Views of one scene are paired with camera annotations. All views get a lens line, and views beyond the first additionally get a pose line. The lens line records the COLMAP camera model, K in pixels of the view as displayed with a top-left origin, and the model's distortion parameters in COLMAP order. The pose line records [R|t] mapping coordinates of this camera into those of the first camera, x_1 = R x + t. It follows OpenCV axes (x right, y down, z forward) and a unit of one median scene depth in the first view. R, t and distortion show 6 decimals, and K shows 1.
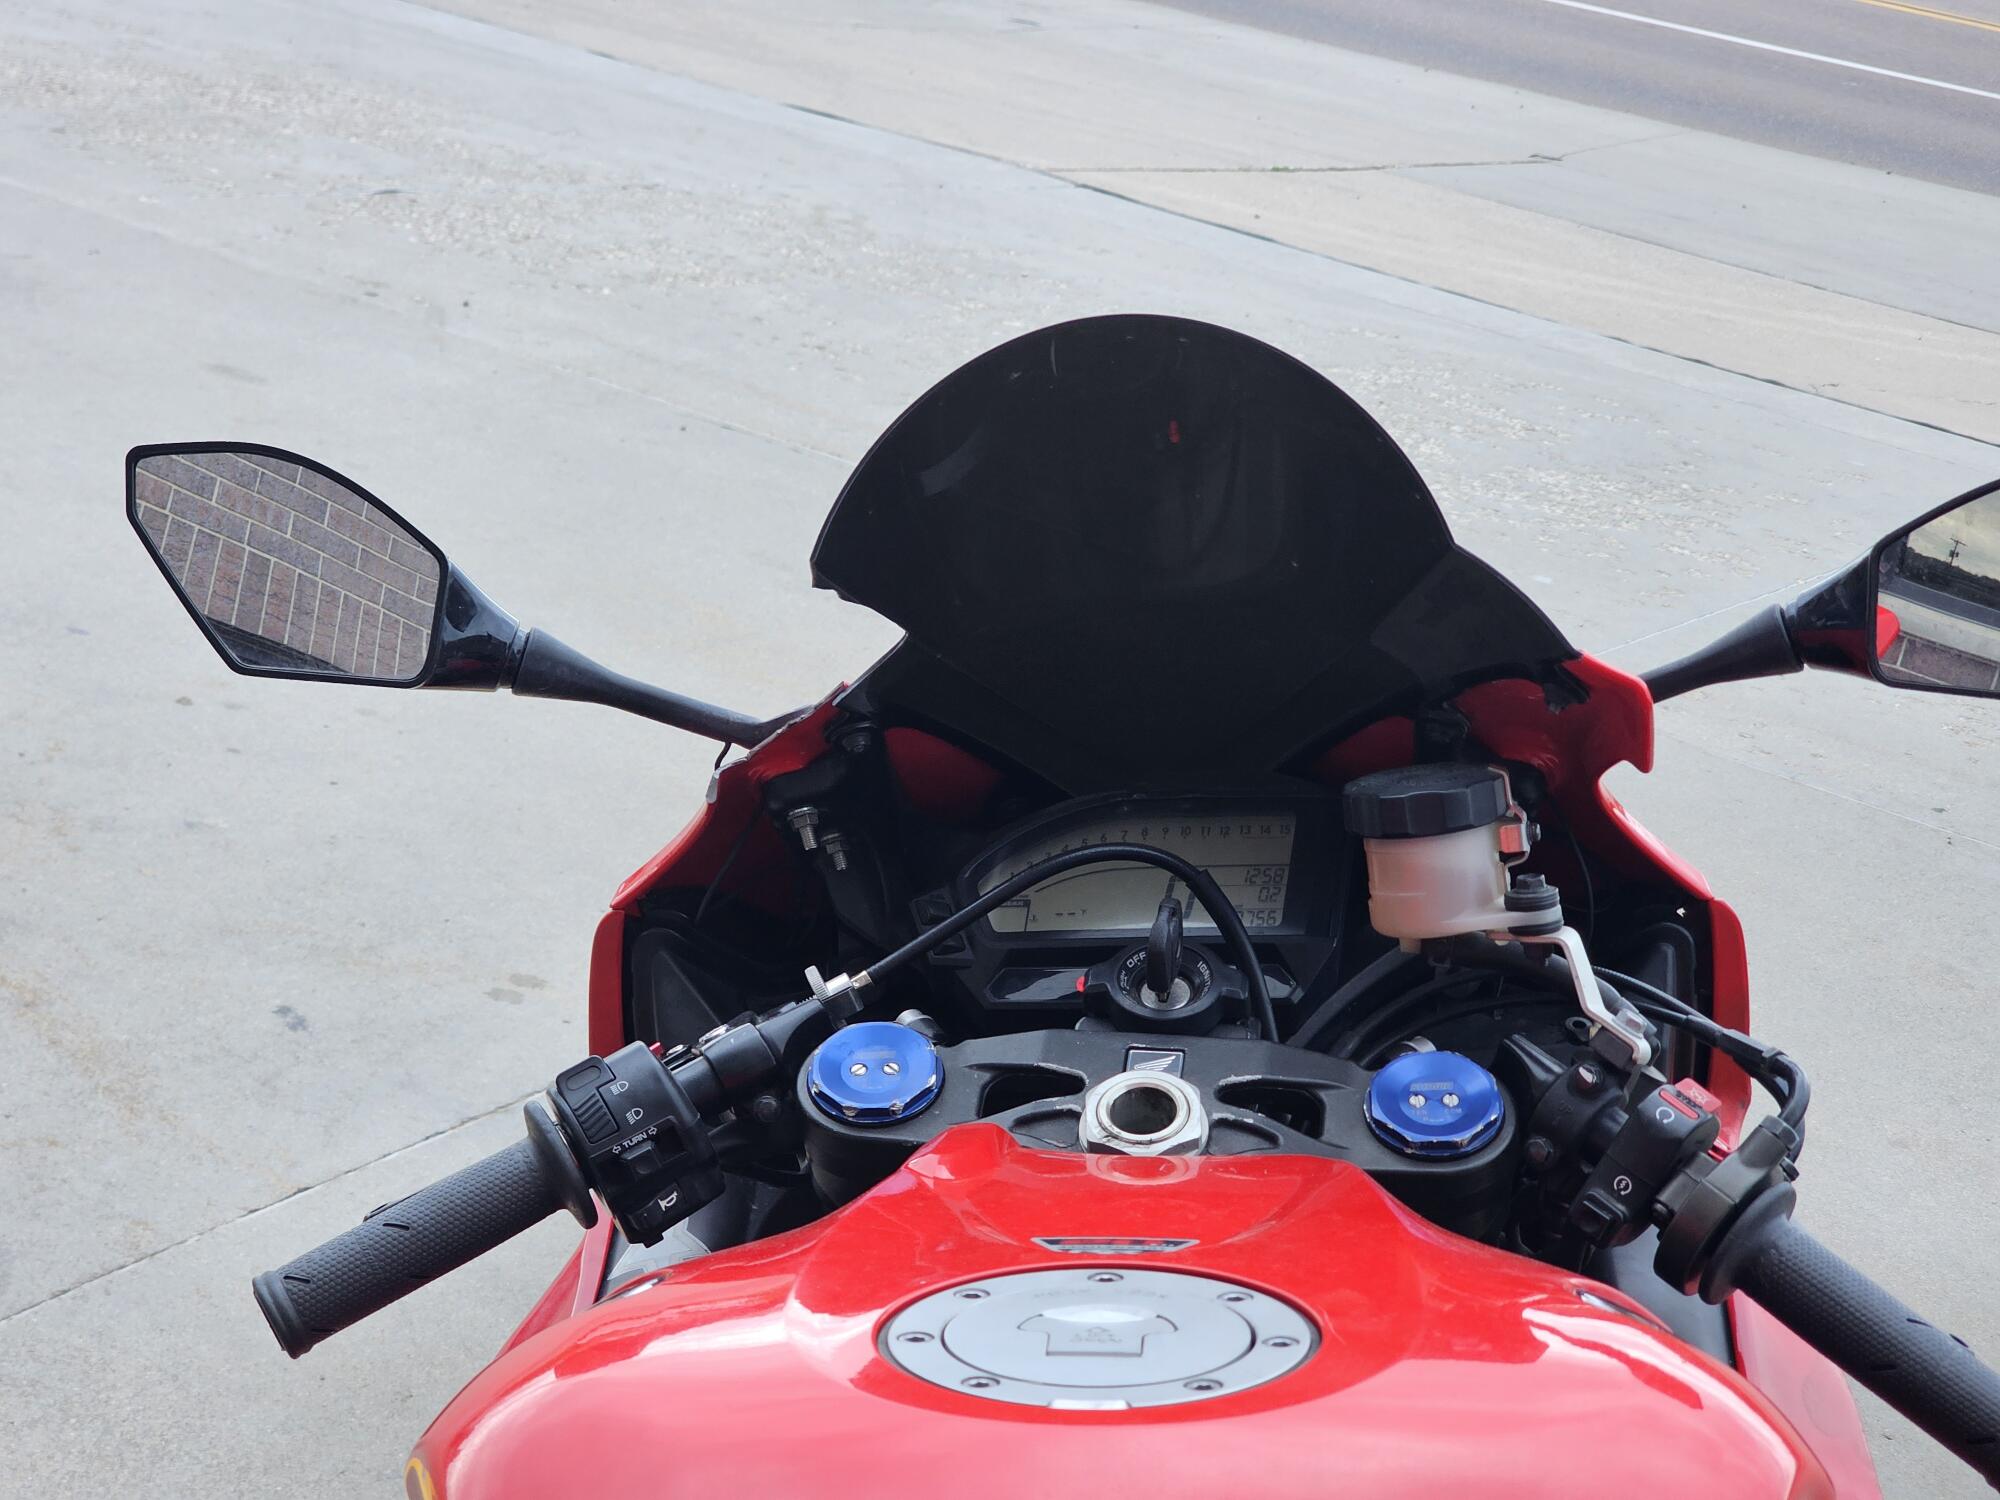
lens RADIAL K [[3826.7, 0, 925.3], [0, 3826.7, 705.9], [0, 0, 1]] dist [0.009556, 0.000000]
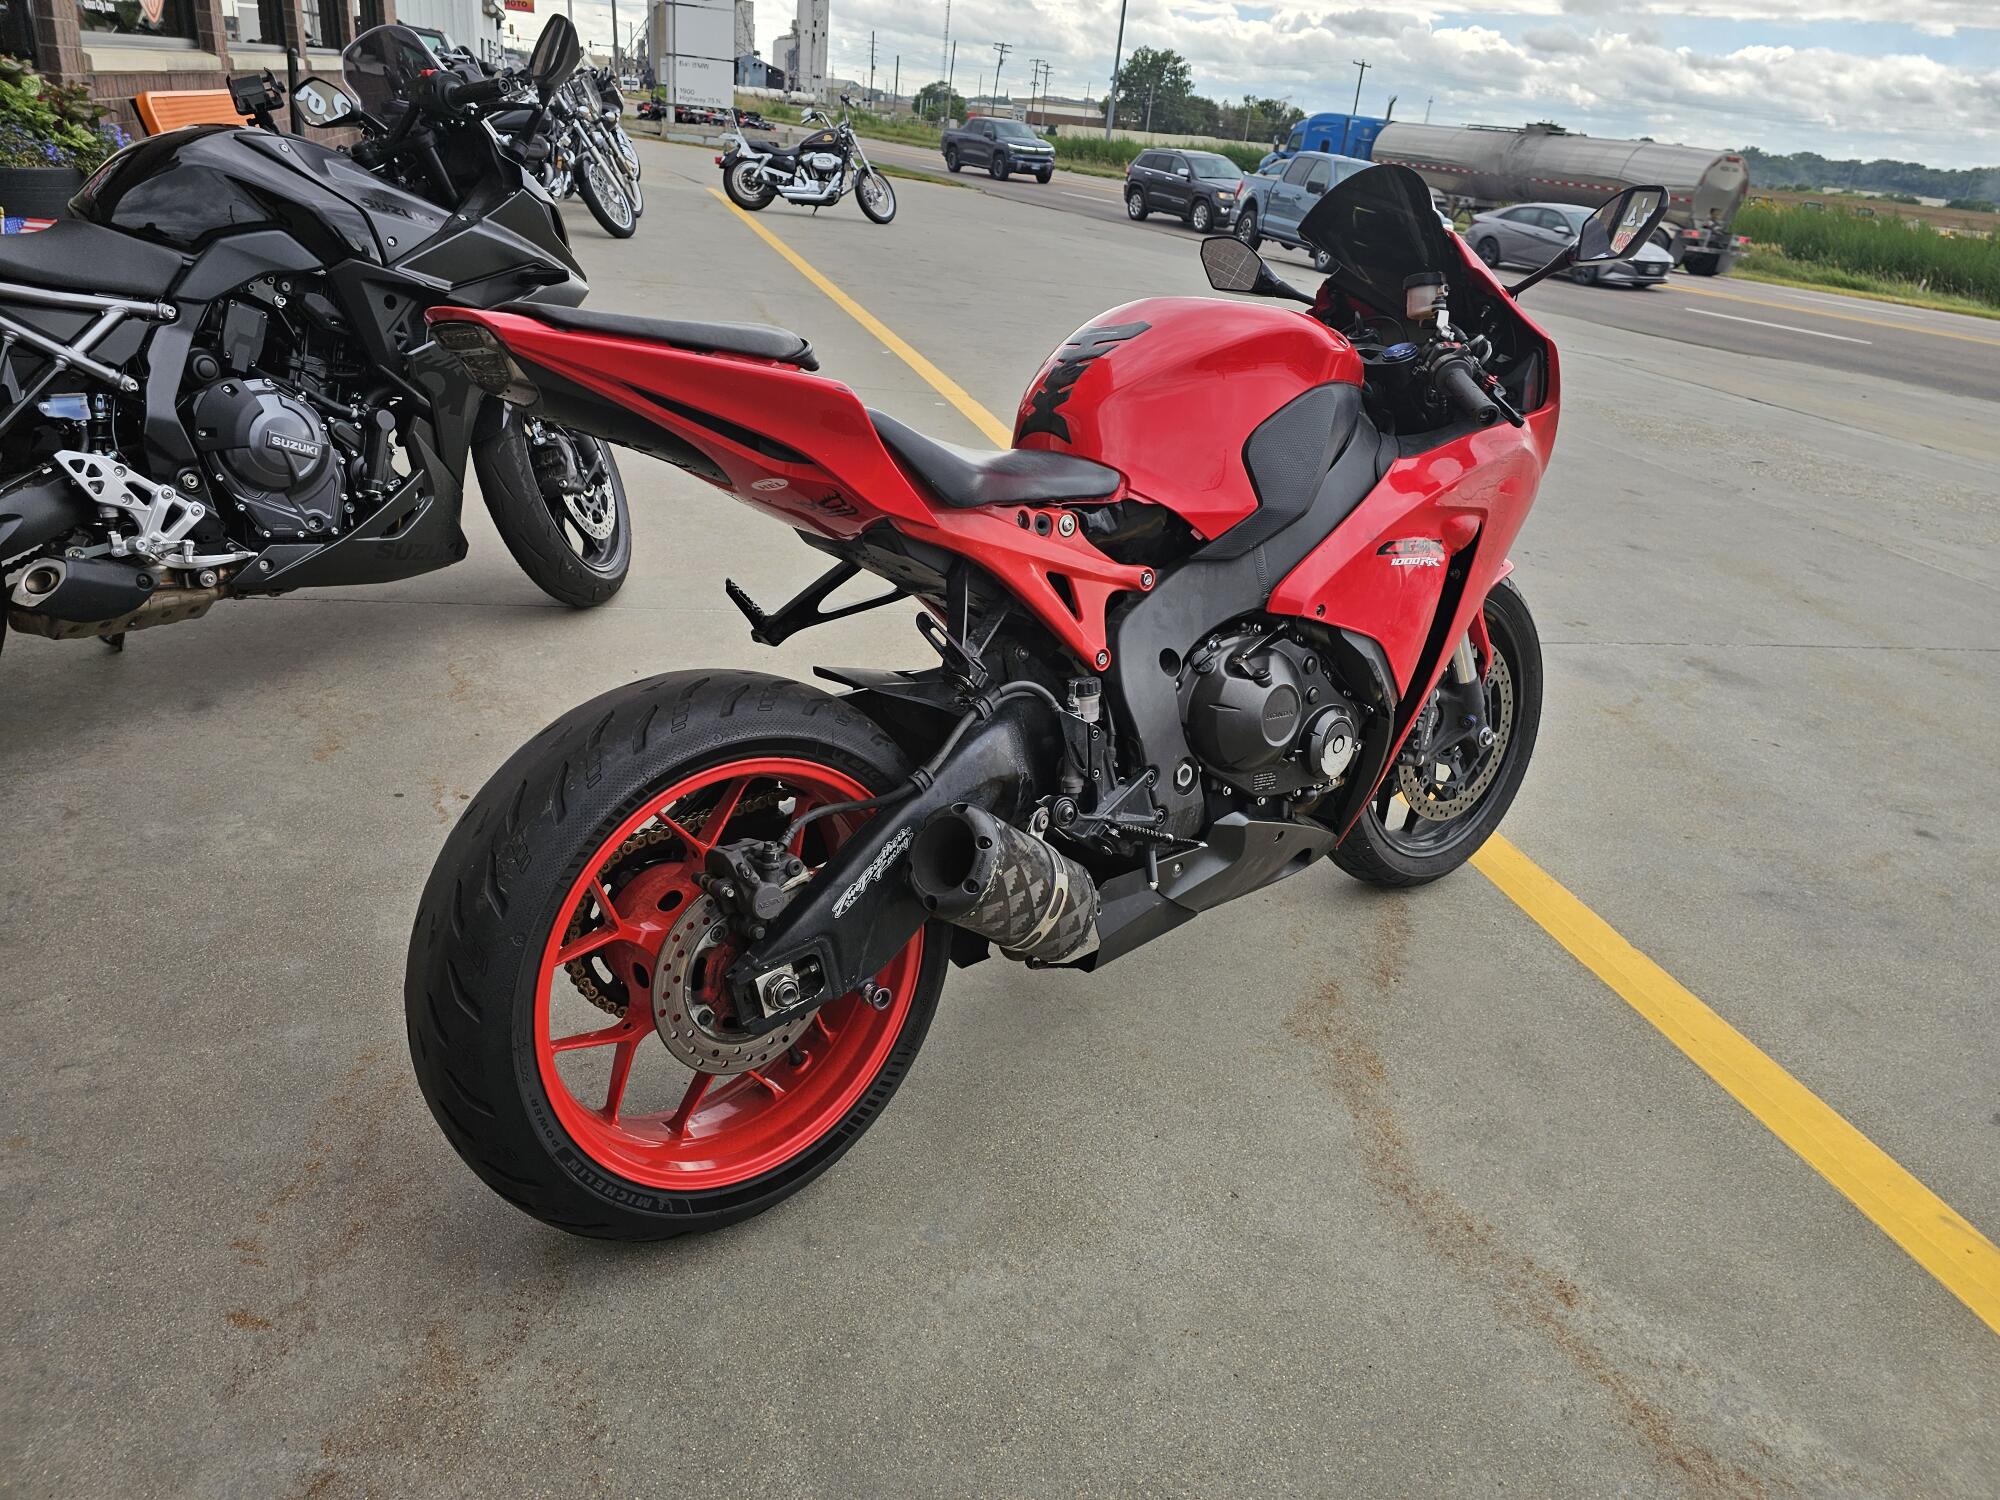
lens RADIAL K [[1347.2, 0, 991.0], [0, 1347.2, 734.9], [0, 0, 1]] dist [0.043189, -0.037423]
pose [[0.723848, 0.183915, -0.664996, 0.805813], [-0.183011, 0.980474, 0.071957, 0.453768], [0.665245, 0.069615, 0.743372, -0.306528]]
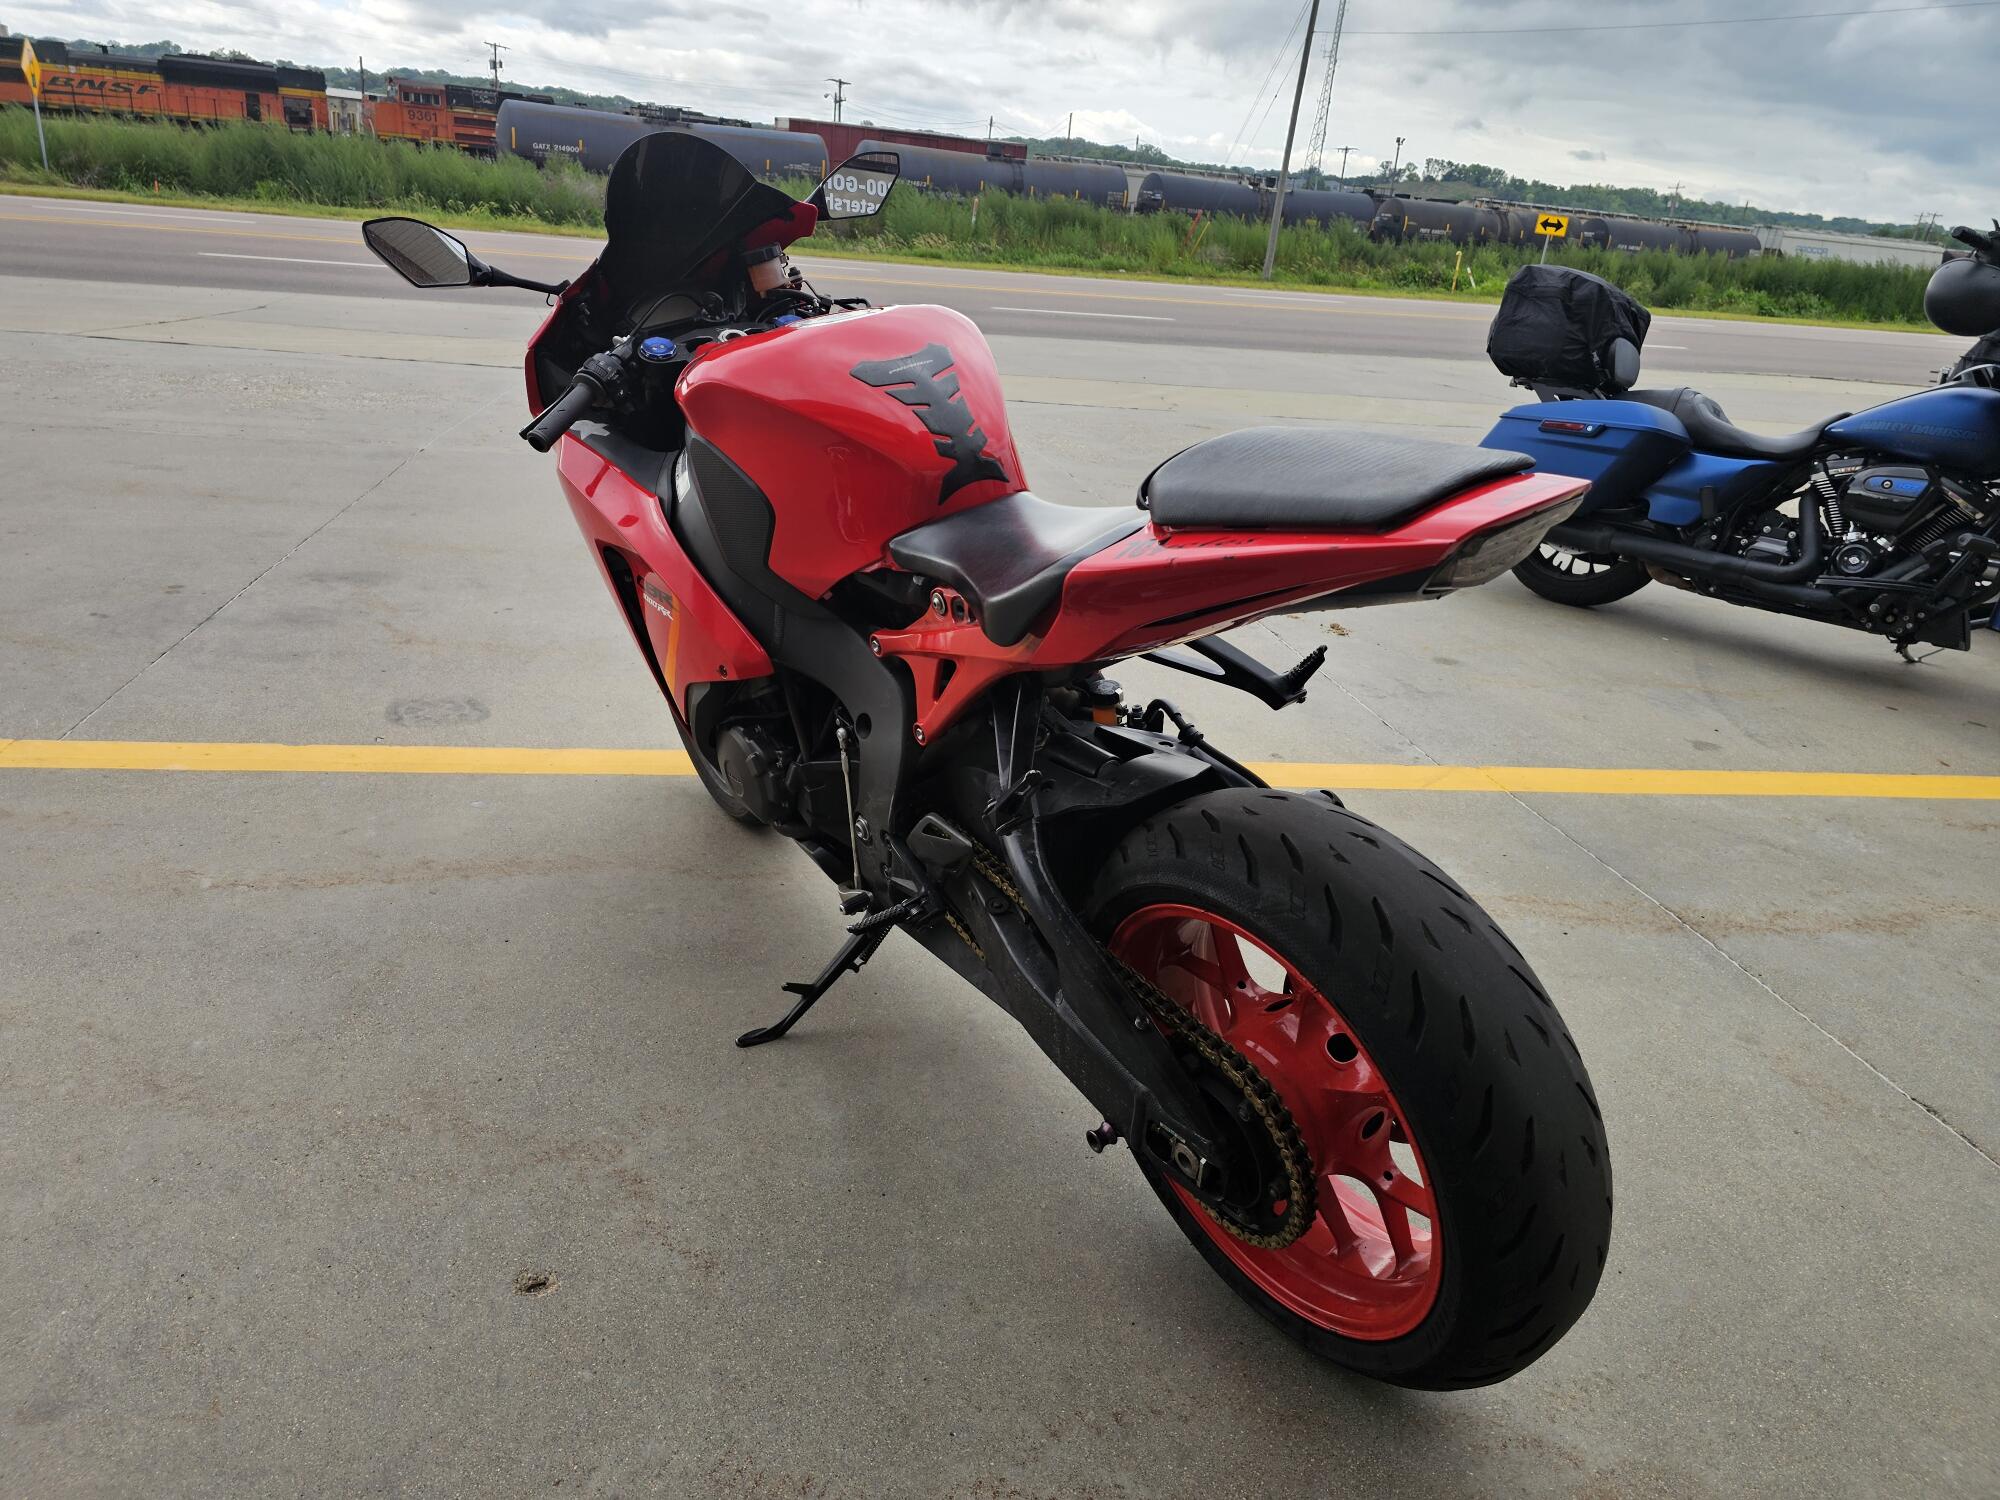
lens RADIAL K [[1347.2, 0, 978.8], [0, 1347.2, 729.7], [0, 0, 1]] dist [0.043189, -0.037423]
pose [[0.763450, -0.337807, 0.550481, -0.631281], [0.244064, 0.940010, 0.238357, 0.204507], [-0.597977, -0.047621, 0.800097, -0.295034]]
